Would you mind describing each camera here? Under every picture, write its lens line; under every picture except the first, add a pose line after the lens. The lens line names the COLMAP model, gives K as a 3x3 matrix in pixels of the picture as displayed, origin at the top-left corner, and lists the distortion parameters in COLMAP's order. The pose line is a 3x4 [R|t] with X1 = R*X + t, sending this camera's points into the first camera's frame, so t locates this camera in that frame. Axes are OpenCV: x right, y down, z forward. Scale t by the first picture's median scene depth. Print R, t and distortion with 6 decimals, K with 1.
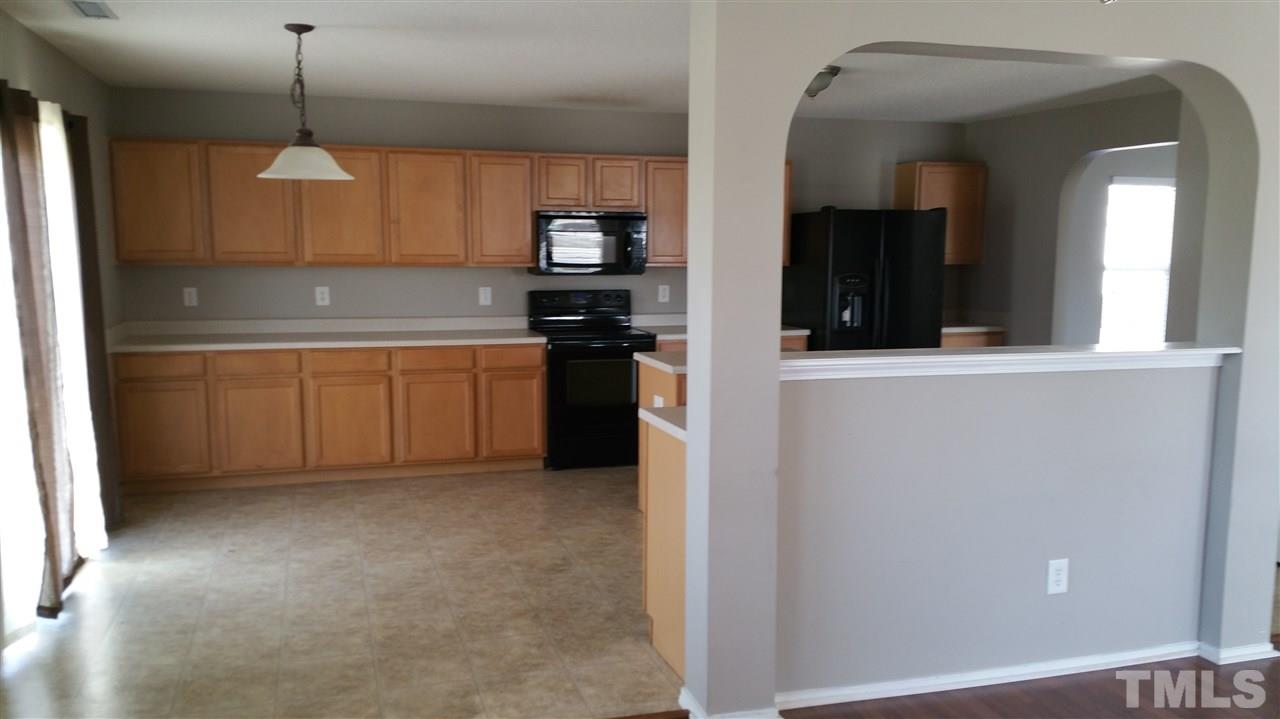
lens RADIAL K [[1005.4, 0, 634.7], [0, 1005.4, 370.2], [0, 0, 1]] dist [0.016195, 0.002050]
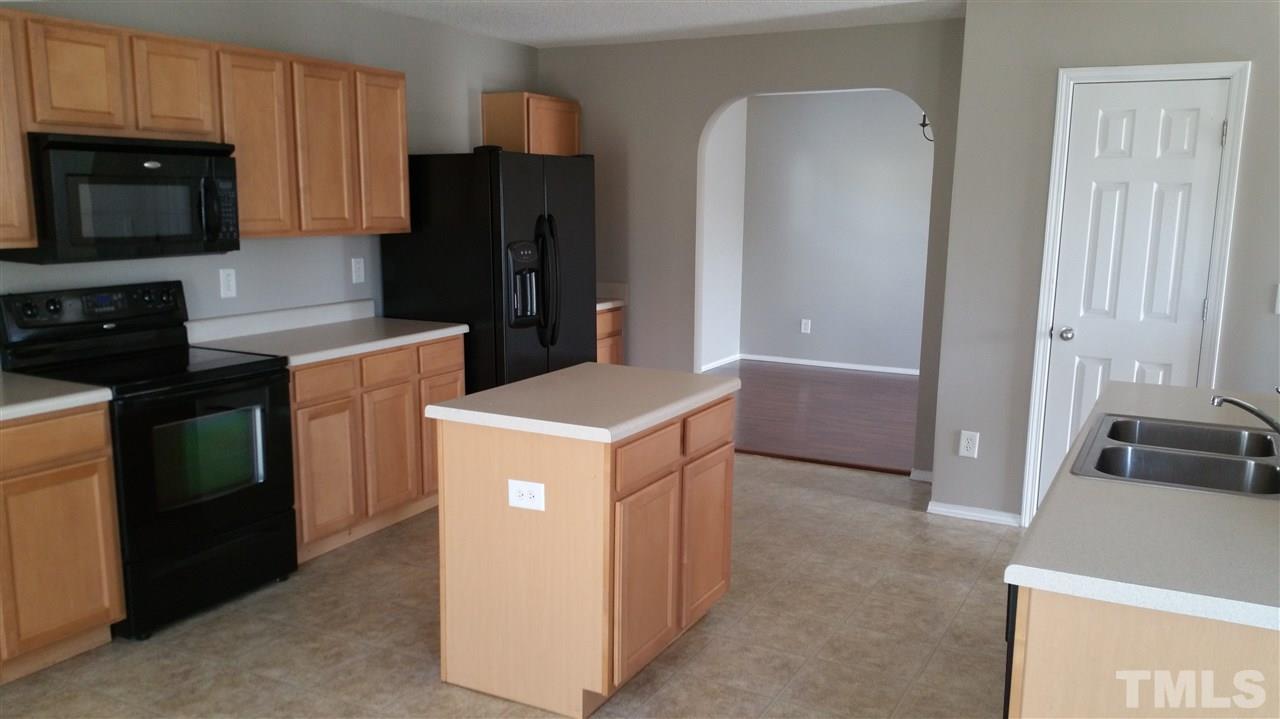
lens RADIAL K [[1005.4, 0, 639.1], [0, 1005.4, 357.4], [0, 0, 1]] dist [0.016195, 0.002050]
pose [[0.719403, -0.112419, 0.685436, -0.242768], [0.089246, 0.993596, 0.069292, -0.059727], [-0.688836, 0.011323, 0.724829, 0.456222]]
